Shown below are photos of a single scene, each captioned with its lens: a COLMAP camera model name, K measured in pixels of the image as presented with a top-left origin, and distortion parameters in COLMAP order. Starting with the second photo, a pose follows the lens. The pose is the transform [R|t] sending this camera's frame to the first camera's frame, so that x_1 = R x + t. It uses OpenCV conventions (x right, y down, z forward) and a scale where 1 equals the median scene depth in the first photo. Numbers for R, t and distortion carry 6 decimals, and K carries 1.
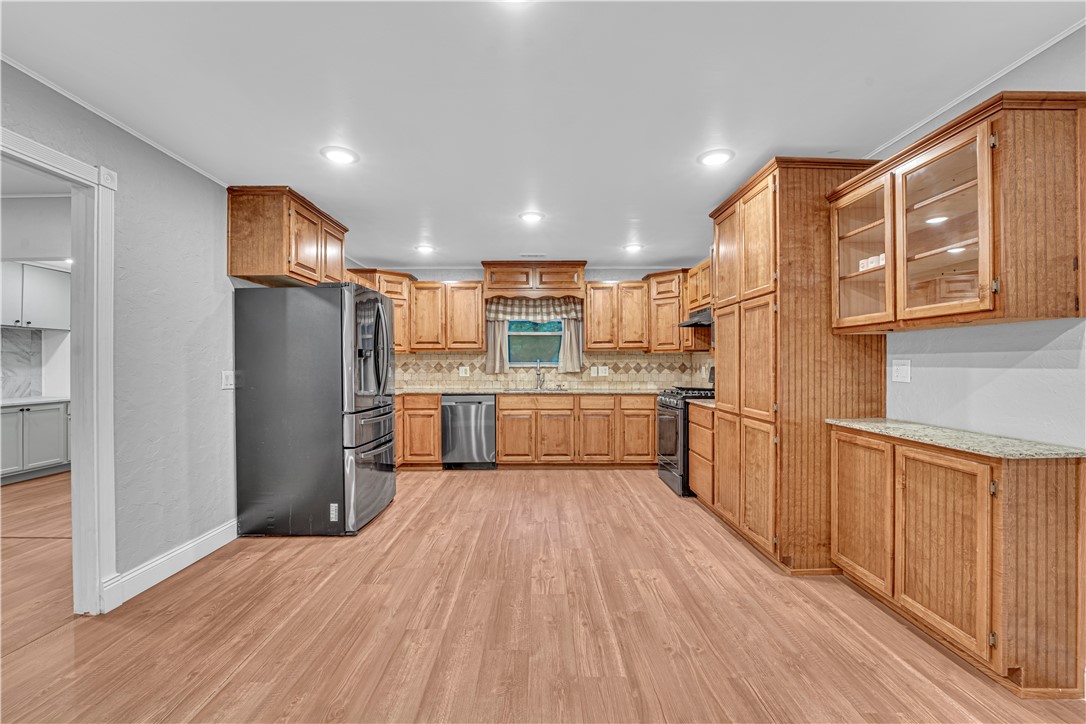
lens RADIAL K [[452.1, 0, 544.6], [0, 452.1, 364.5], [0, 0, 1]] dist [-0.021270, 0.000662]
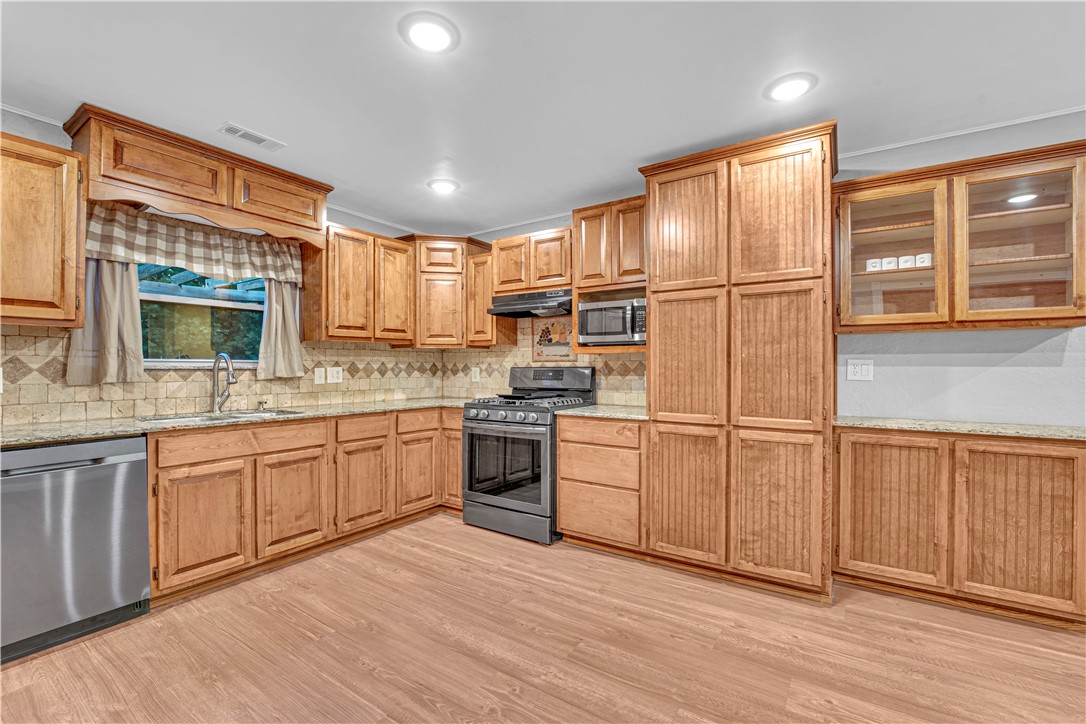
lens RADIAL K [[452.1, 0, 544.6], [0, 452.1, 364.5], [0, 0, 1]] dist [-0.021270, 0.000662]
pose [[0.567217, 0.004802, 0.823555, -0.398229], [-0.001303, 0.999987, -0.004933, 0.005755], [-0.823568, 0.001725, 0.567215, 0.783648]]
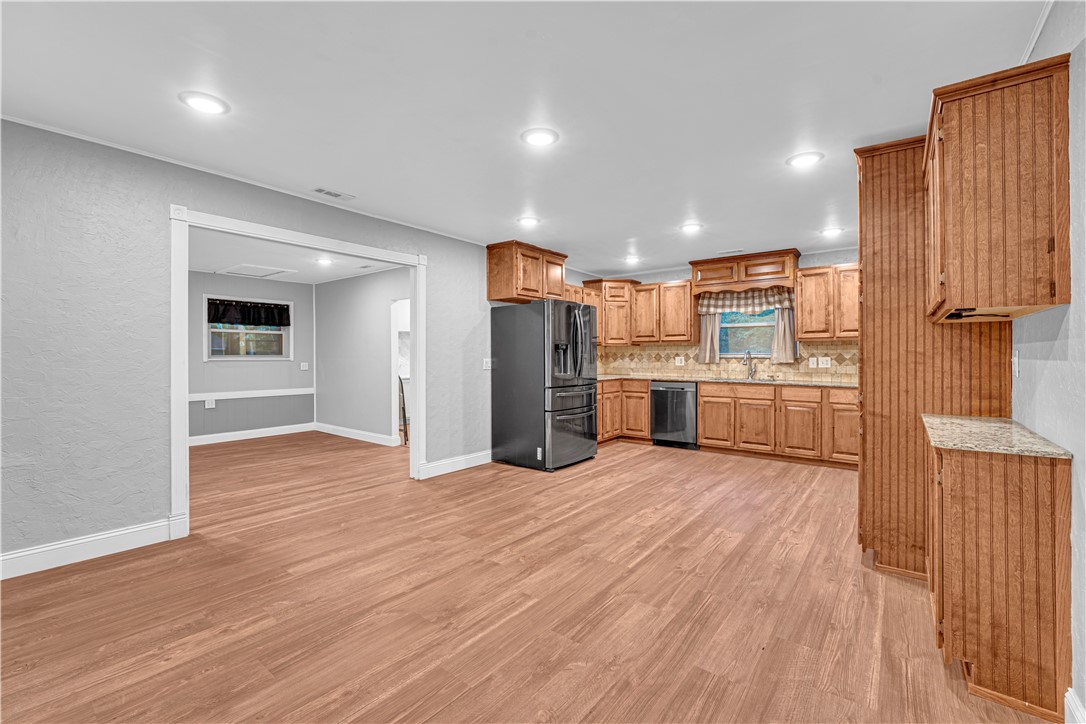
lens RADIAL K [[459.1, 0, 537.9], [0, 459.1, 361.1], [0, 0, 1]] dist [-0.025988, 0.003822]
pose [[0.782822, 0.009697, -0.622170, 0.471563], [-0.001363, 0.999903, 0.013870, -0.000487], [0.622244, -0.010010, 0.782759, -0.193081]]
